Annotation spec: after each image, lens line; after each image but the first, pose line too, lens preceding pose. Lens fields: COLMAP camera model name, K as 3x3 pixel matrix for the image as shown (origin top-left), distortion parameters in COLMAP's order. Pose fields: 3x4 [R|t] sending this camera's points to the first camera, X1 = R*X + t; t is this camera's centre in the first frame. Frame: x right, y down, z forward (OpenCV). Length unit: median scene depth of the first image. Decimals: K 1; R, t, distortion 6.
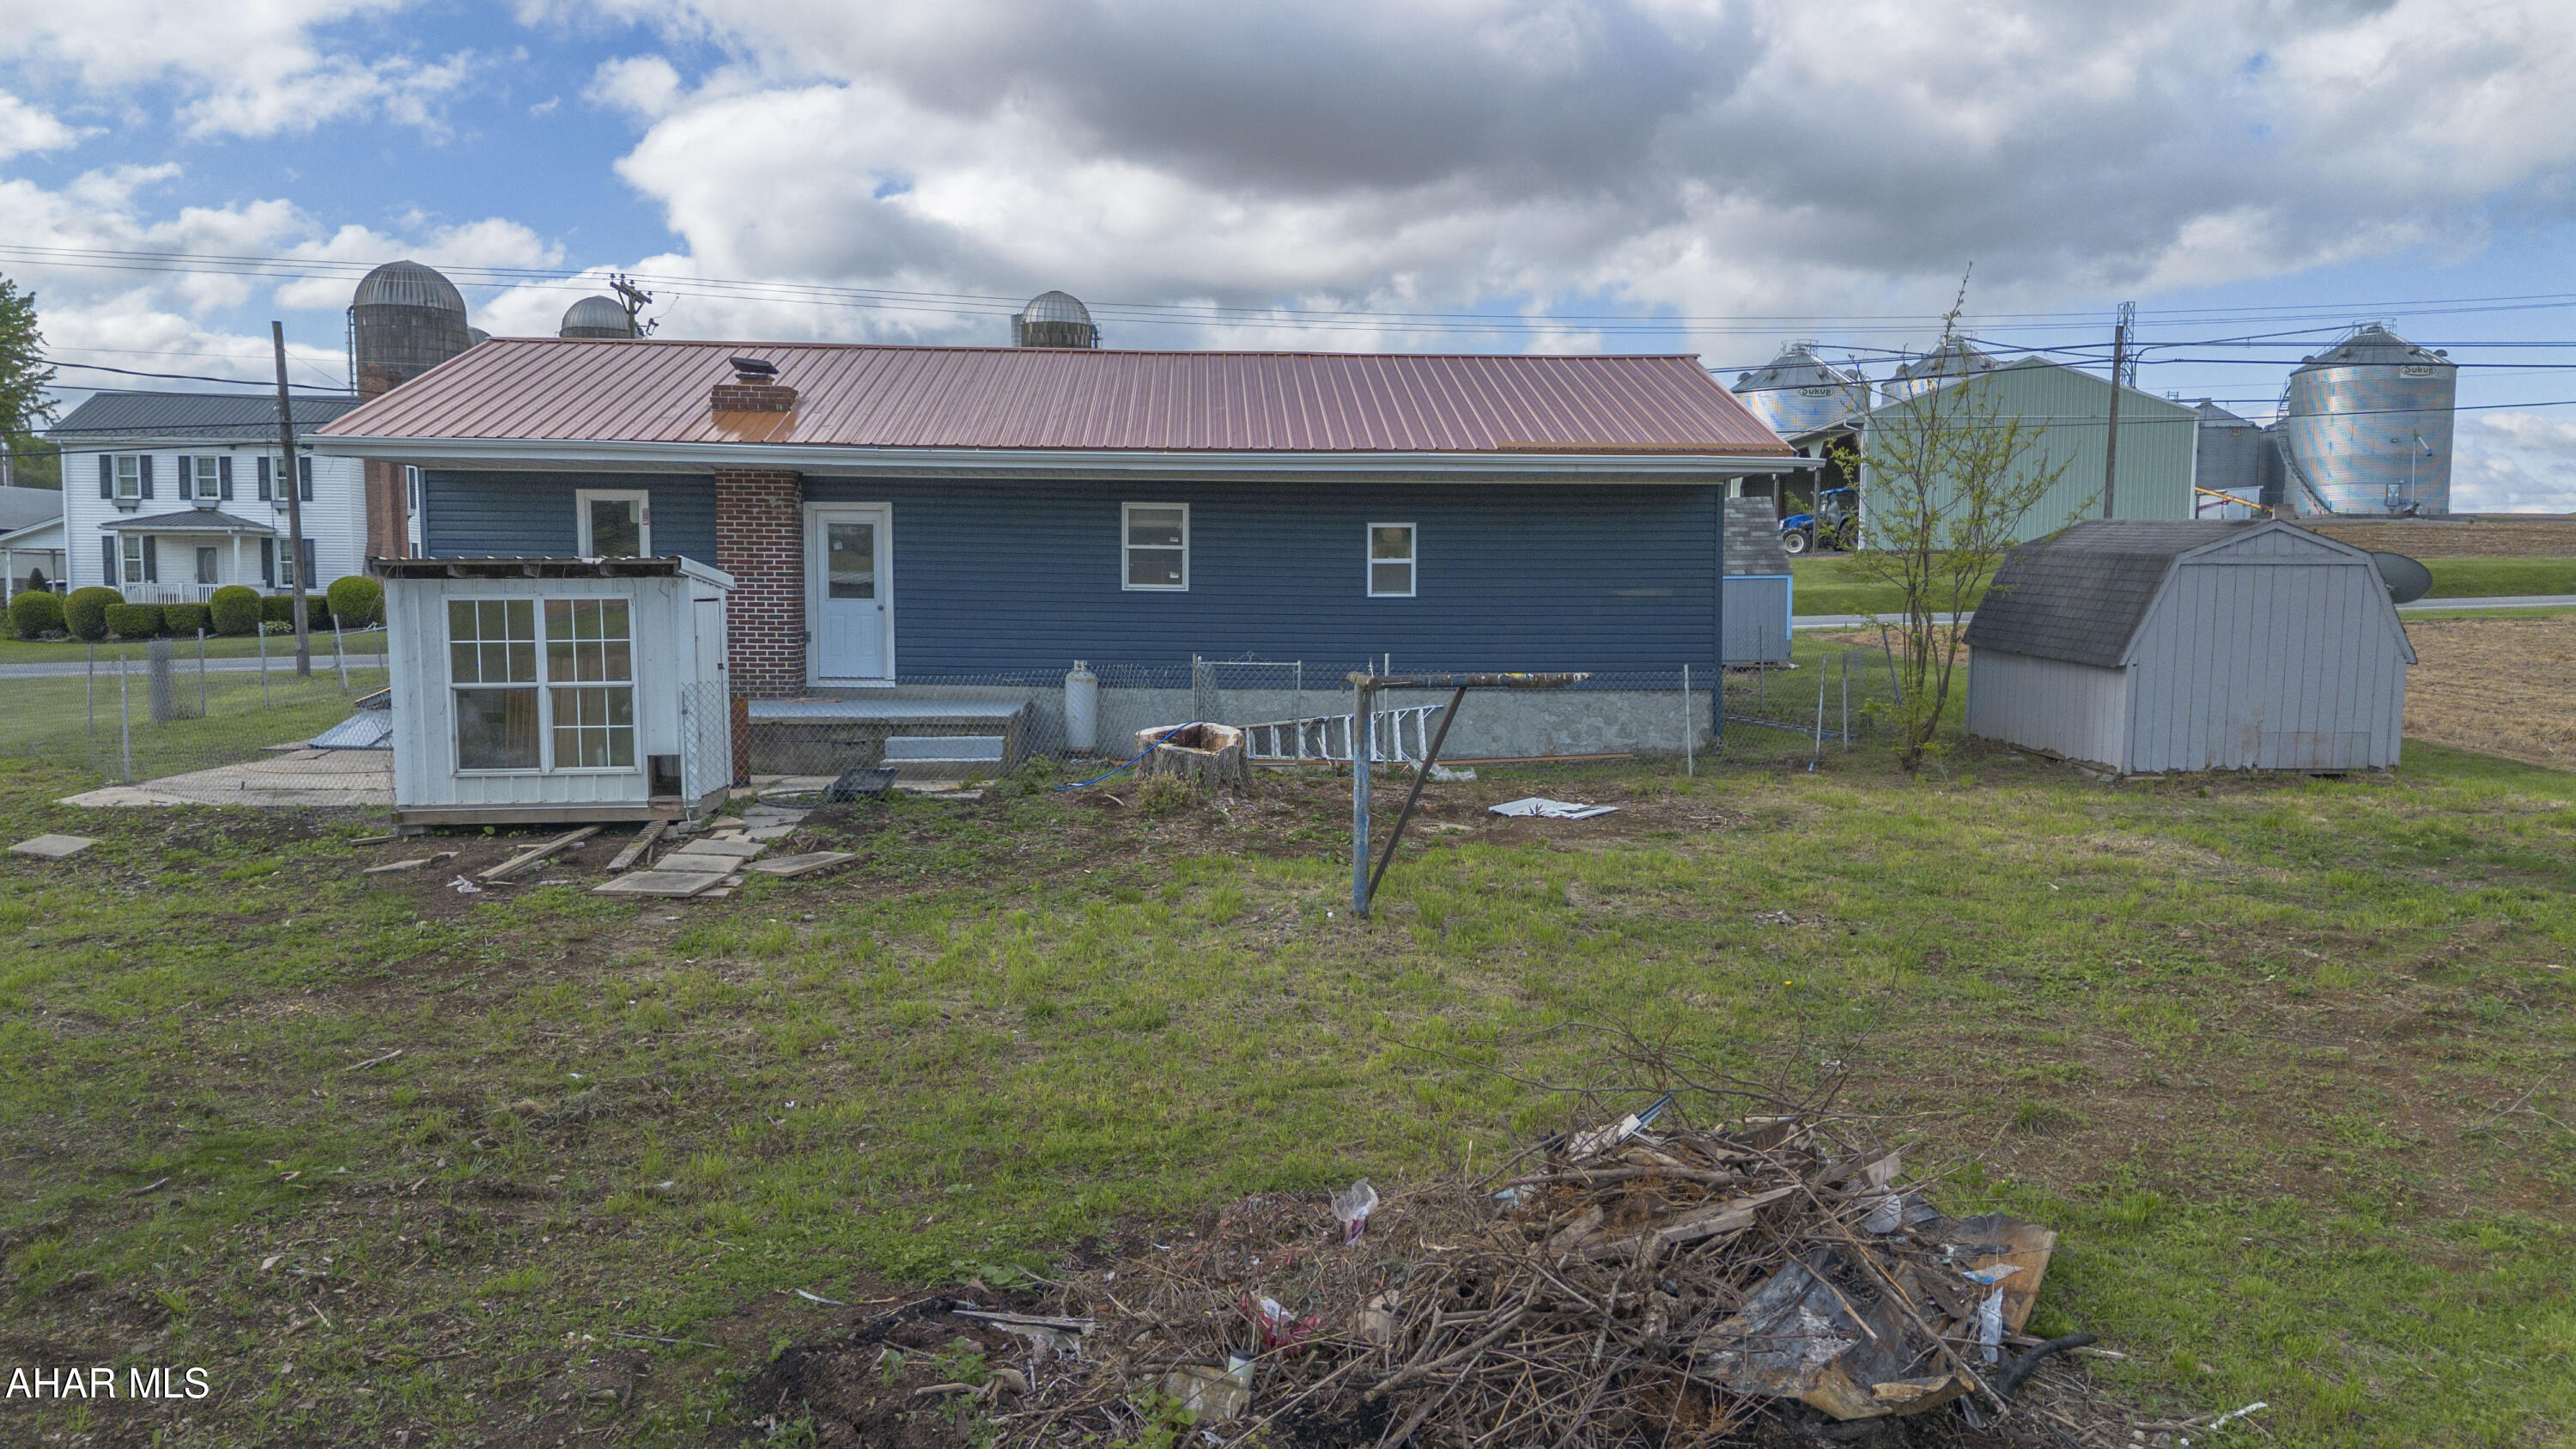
lens RADIAL K [[1815.1, 0, 1288.0], [0, 1815.1, 724.5], [0, 0, 1]] dist [0.066713, -0.069365]
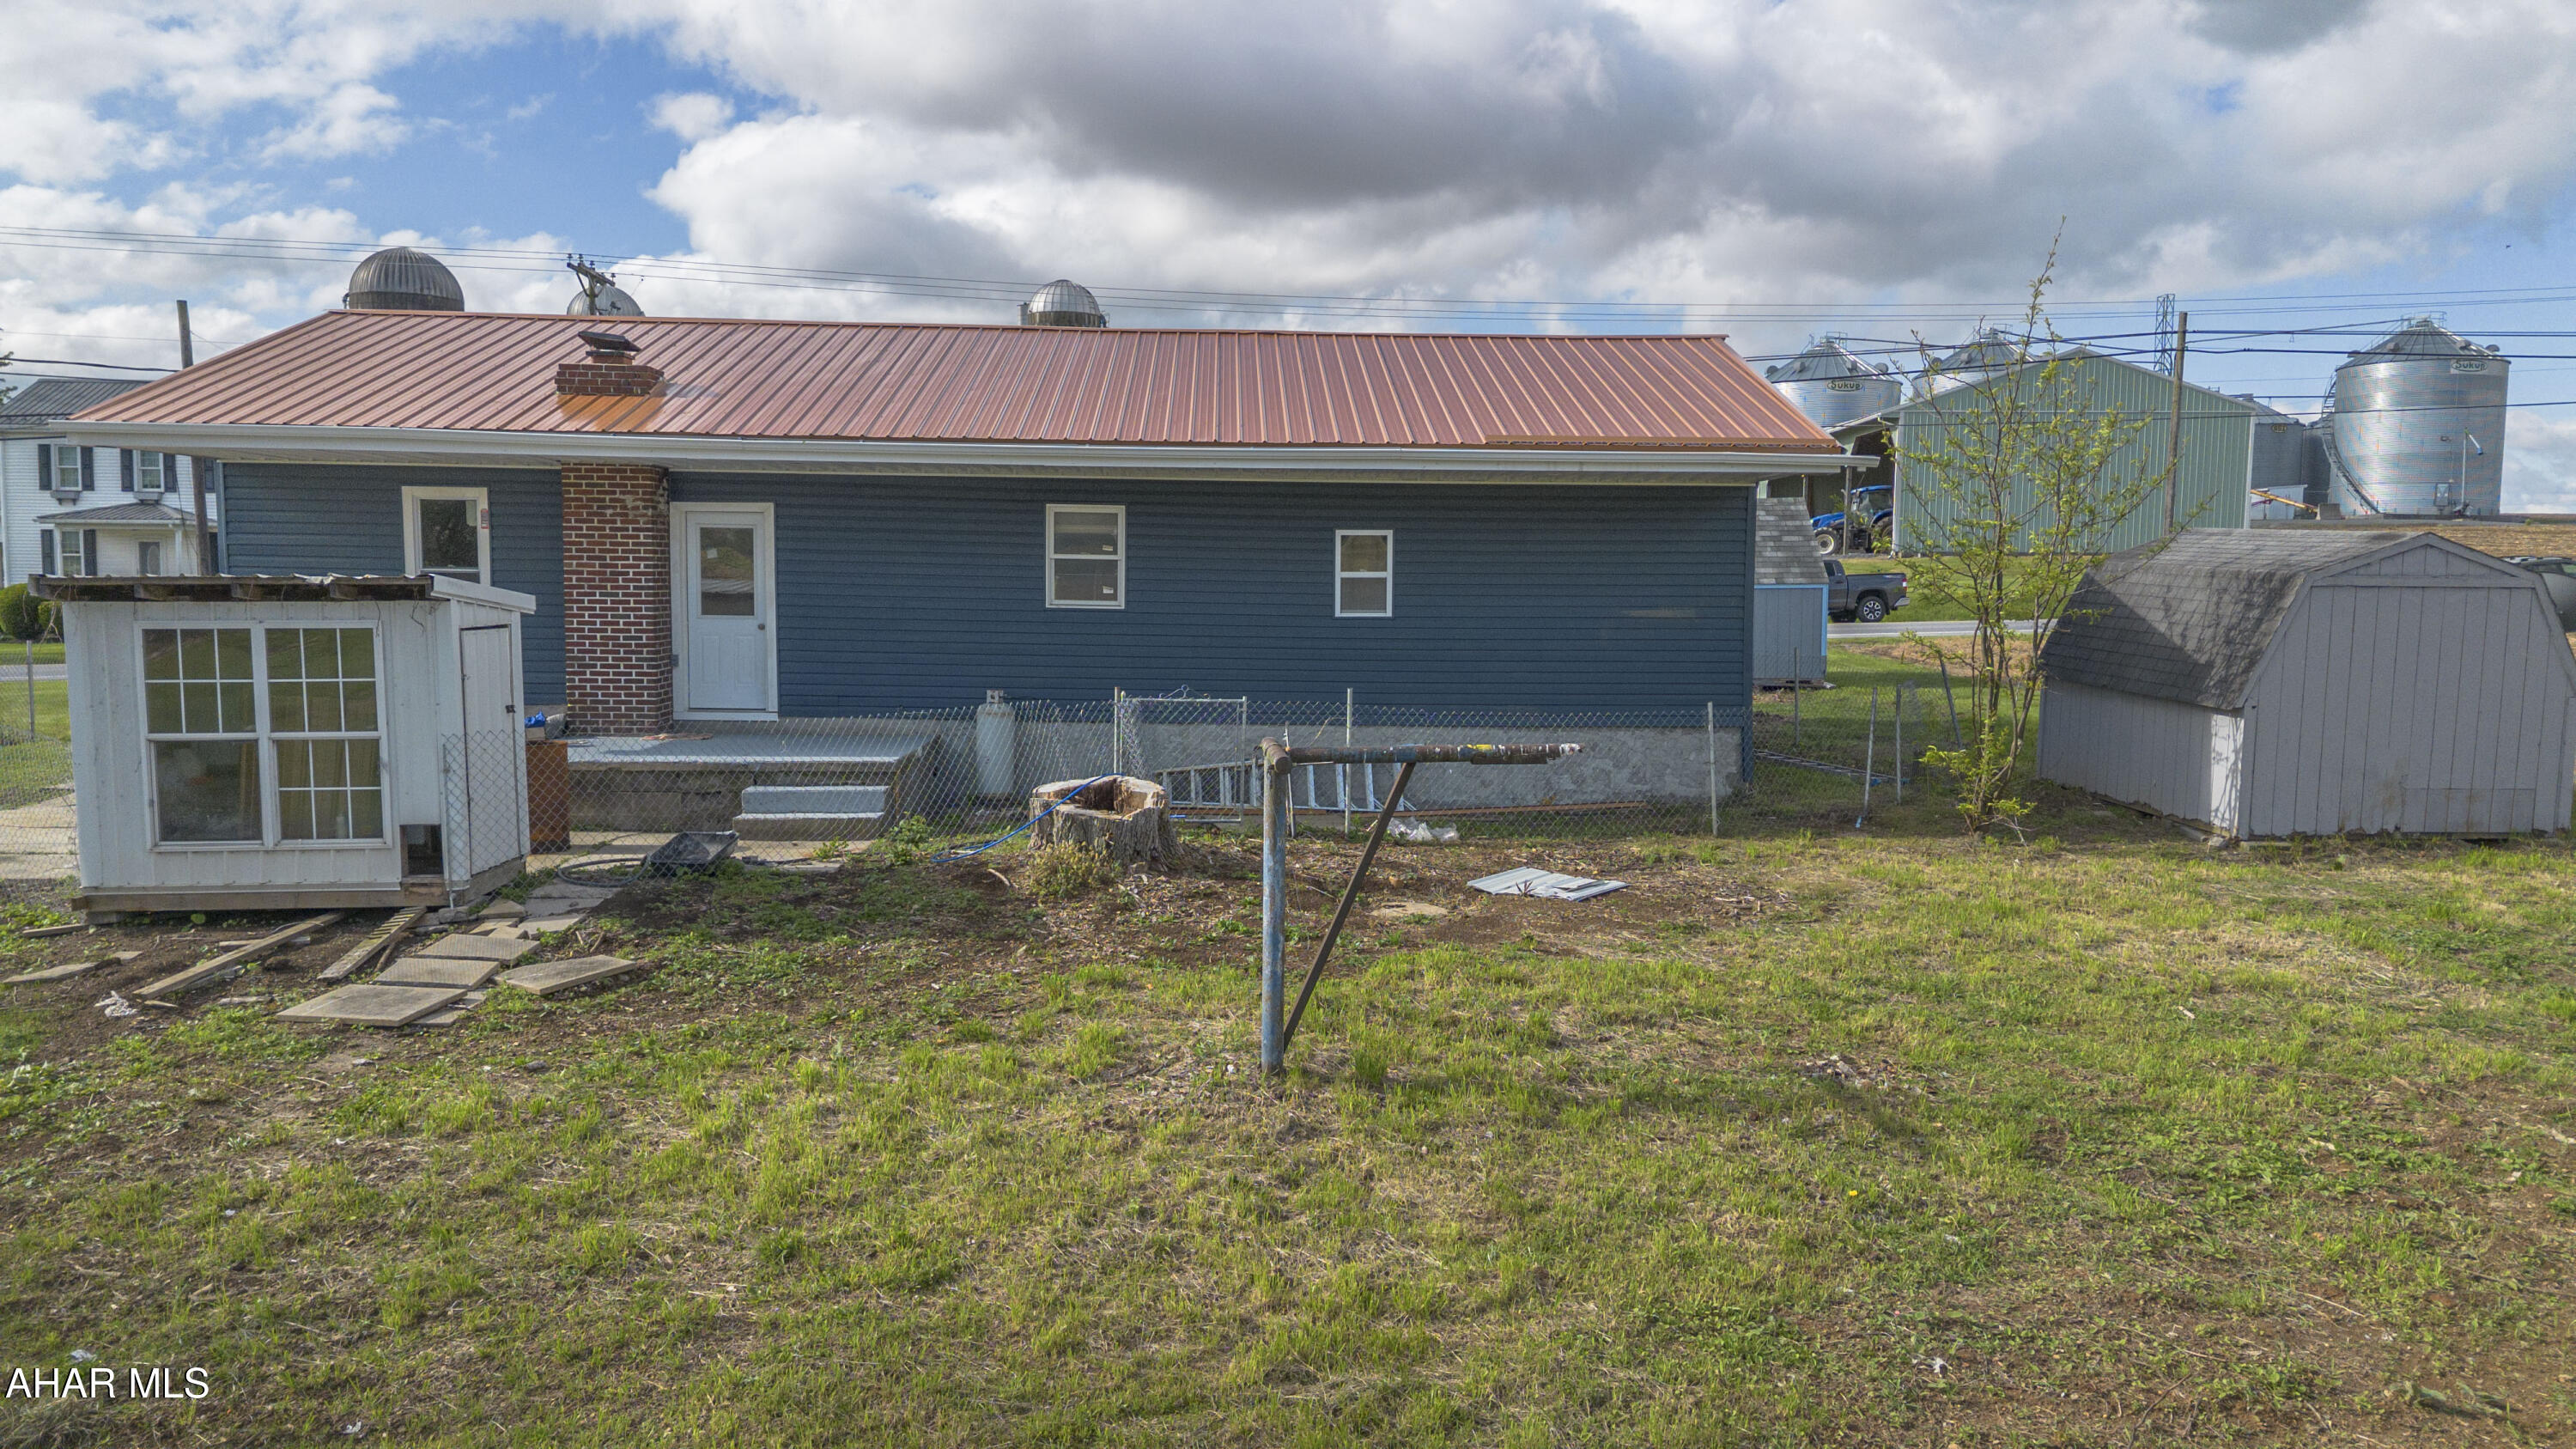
lens RADIAL K [[1815.1, 0, 1288.0], [0, 1815.1, 724.5], [0, 0, 1]] dist [0.066713, -0.069365]
pose [[0.999917, 0.005570, -0.011632, 0.032477], [-0.005531, 0.999979, 0.003377, -0.022988], [0.011650, -0.003313, 0.999927, 0.152079]]
